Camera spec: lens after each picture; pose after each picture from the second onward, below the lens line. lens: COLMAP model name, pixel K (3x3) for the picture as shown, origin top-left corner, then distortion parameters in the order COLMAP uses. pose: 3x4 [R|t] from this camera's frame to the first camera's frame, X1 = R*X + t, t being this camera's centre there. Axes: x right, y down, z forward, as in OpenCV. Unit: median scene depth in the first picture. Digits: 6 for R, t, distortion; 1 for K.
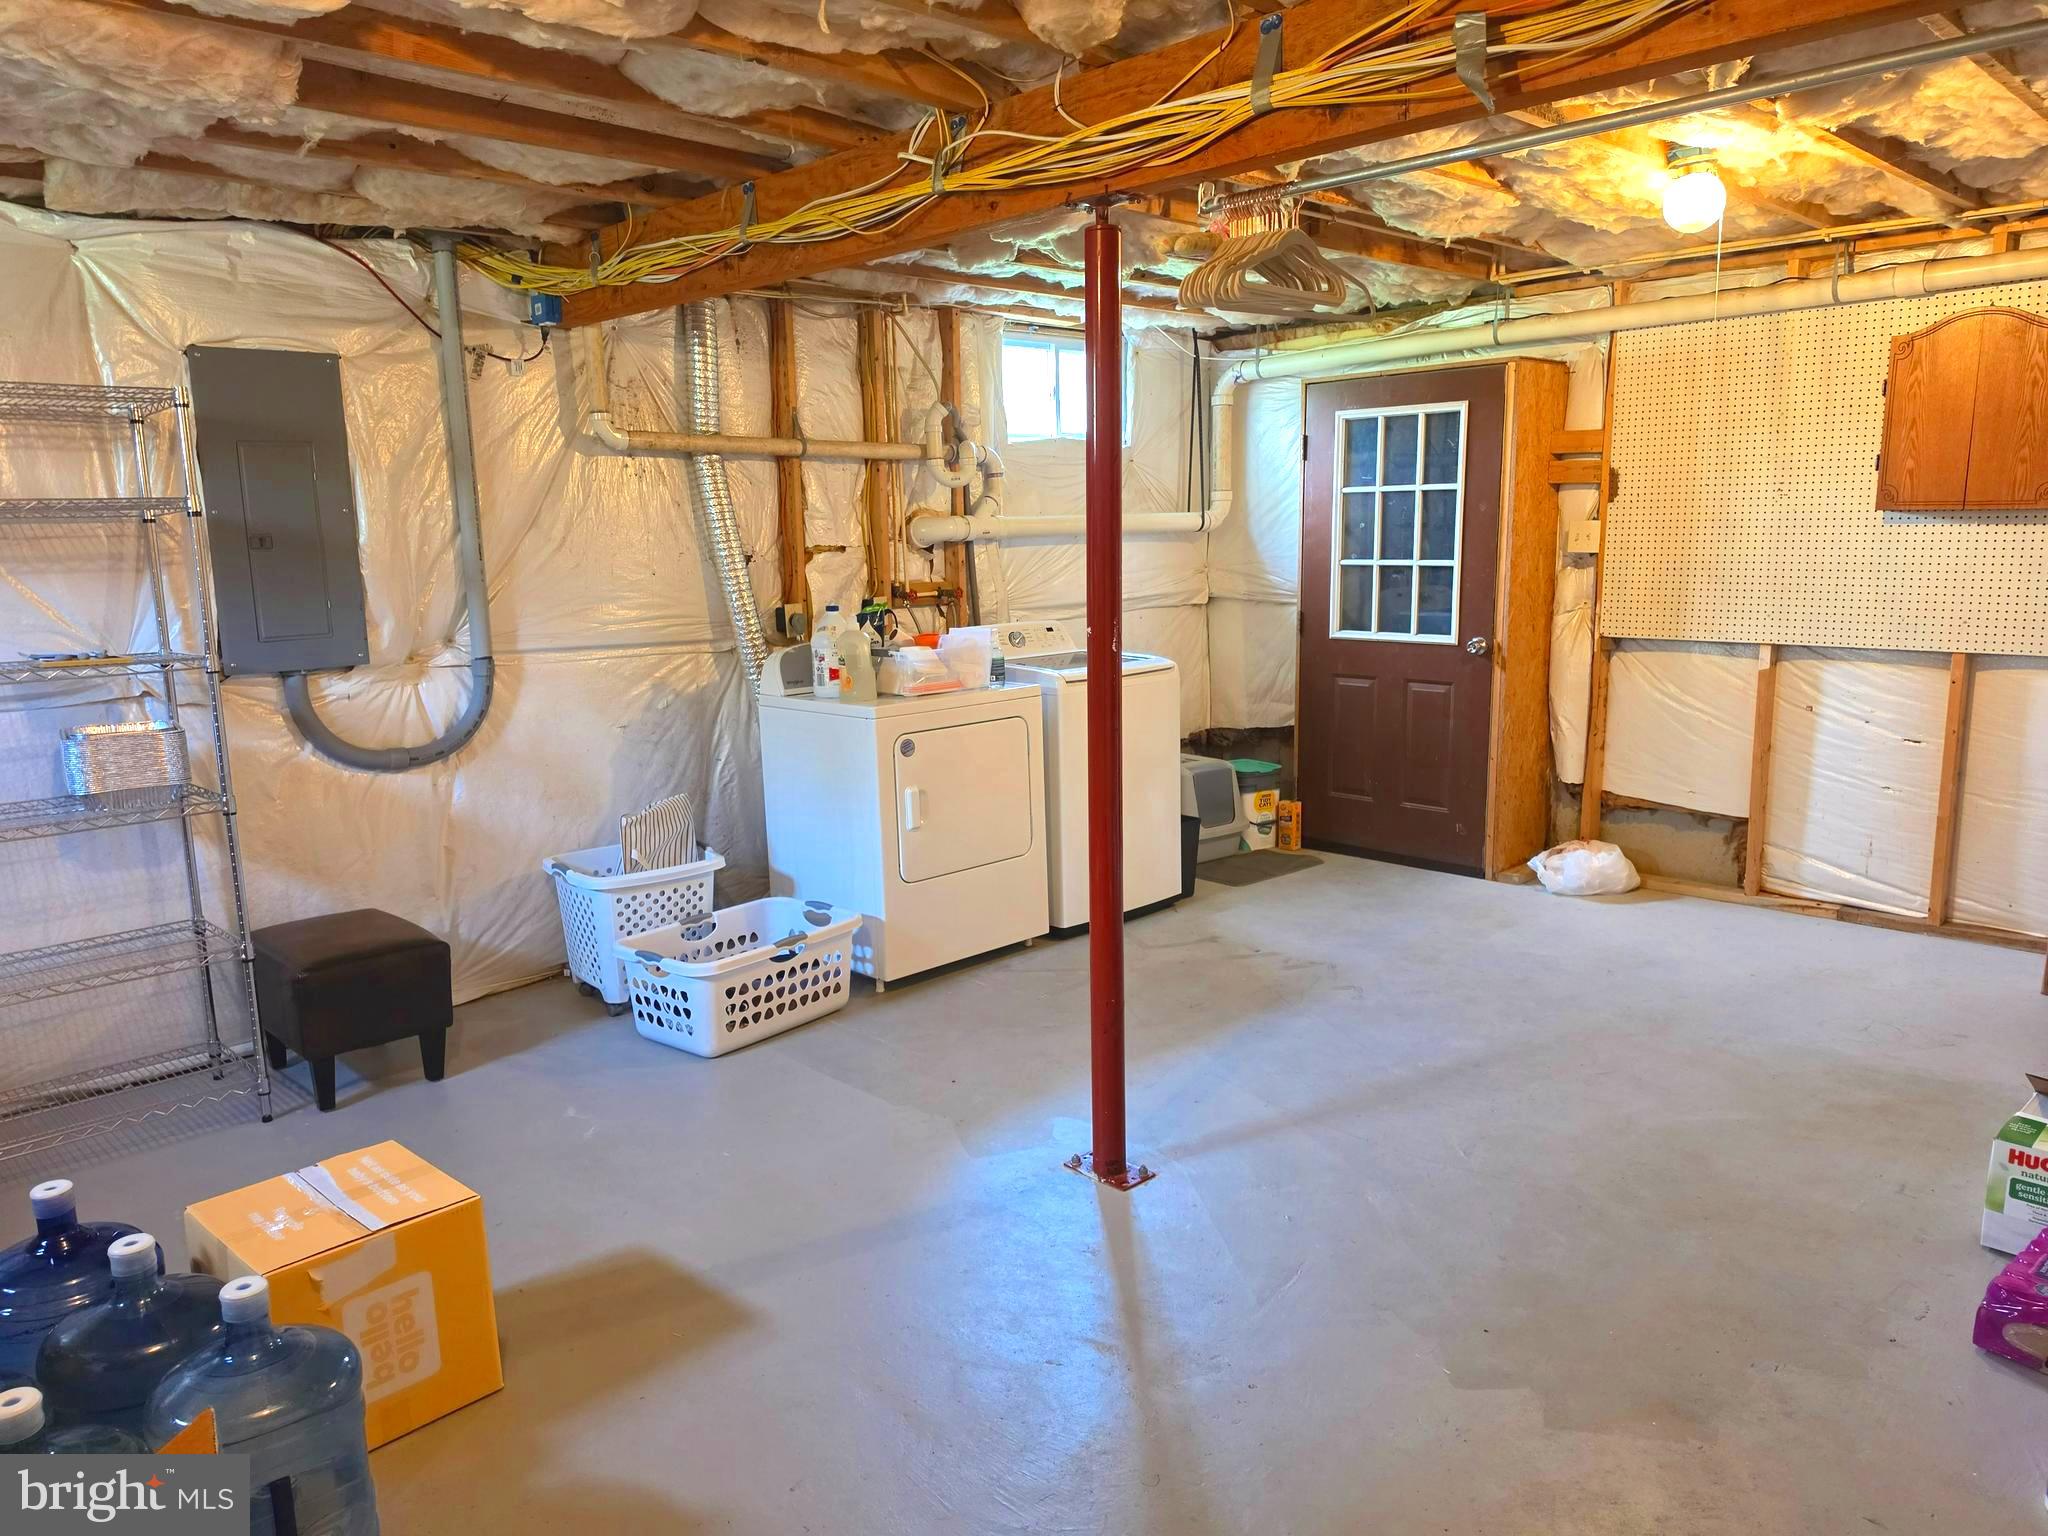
lens RADIAL K [[1409.3, 0, 1032.8], [0, 1409.3, 769.2], [0, 0, 1]] dist [0.089498, -0.113583]
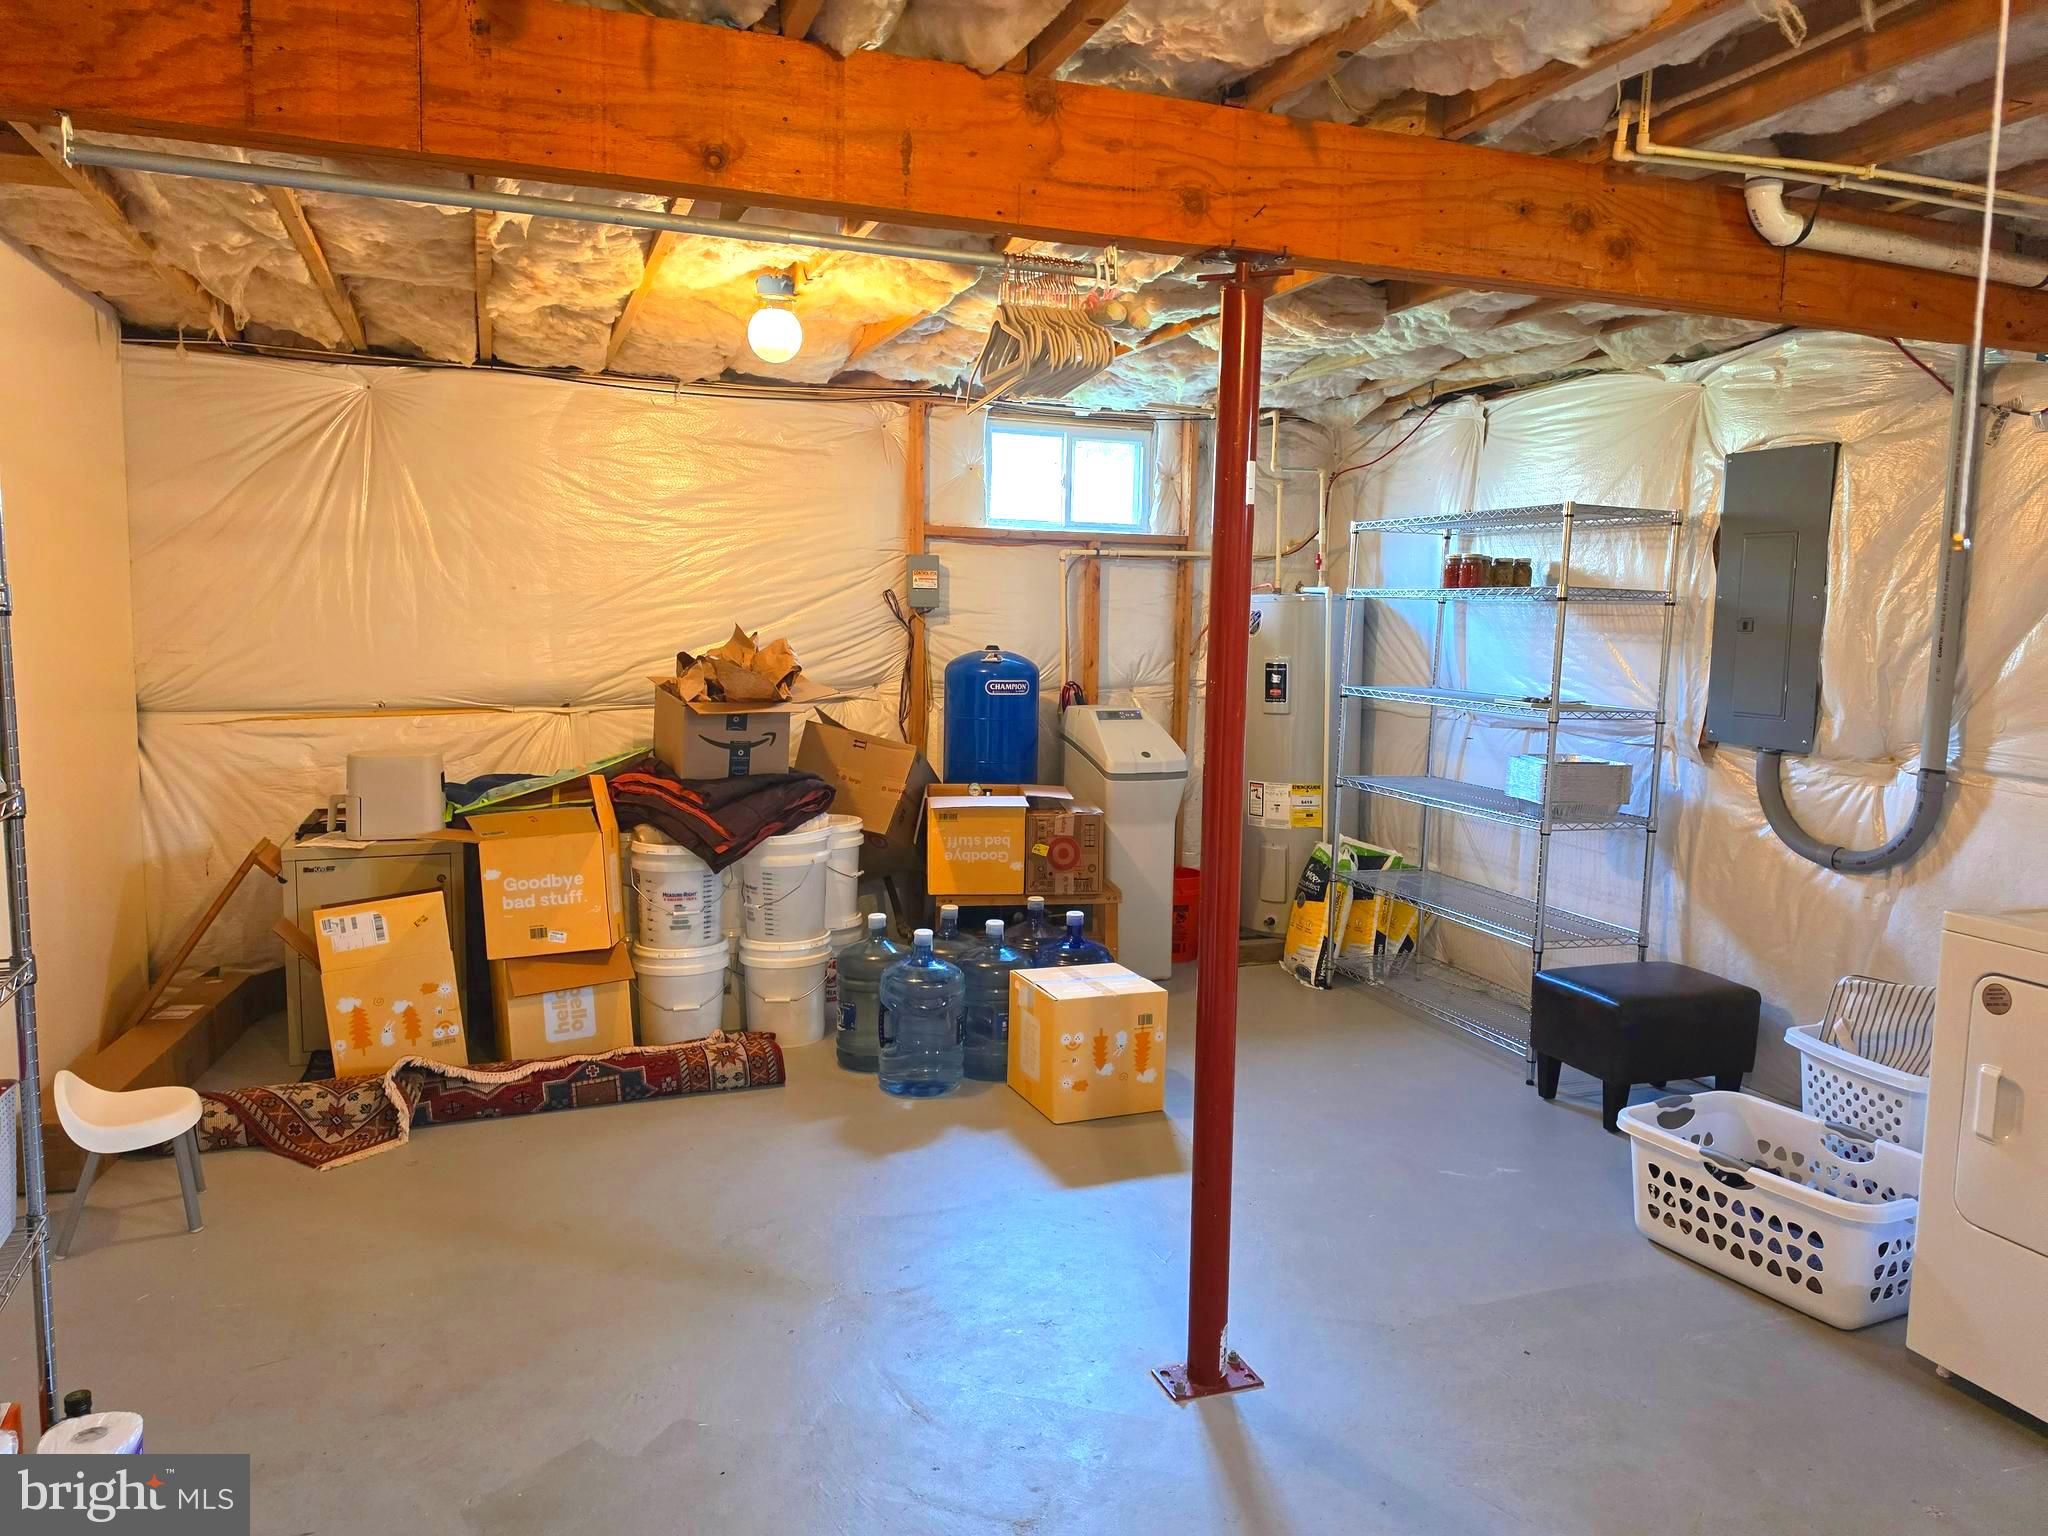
lens RADIAL K [[1409.3, 0, 1032.8], [0, 1409.3, 769.2], [0, 0, 1]] dist [0.089498, -0.113583]
pose [[-0.406933, 0.122498, -0.905207, 0.648093], [-0.162754, 0.965388, 0.203808, -0.177370], [0.898842, 0.230263, -0.372911, 0.895609]]
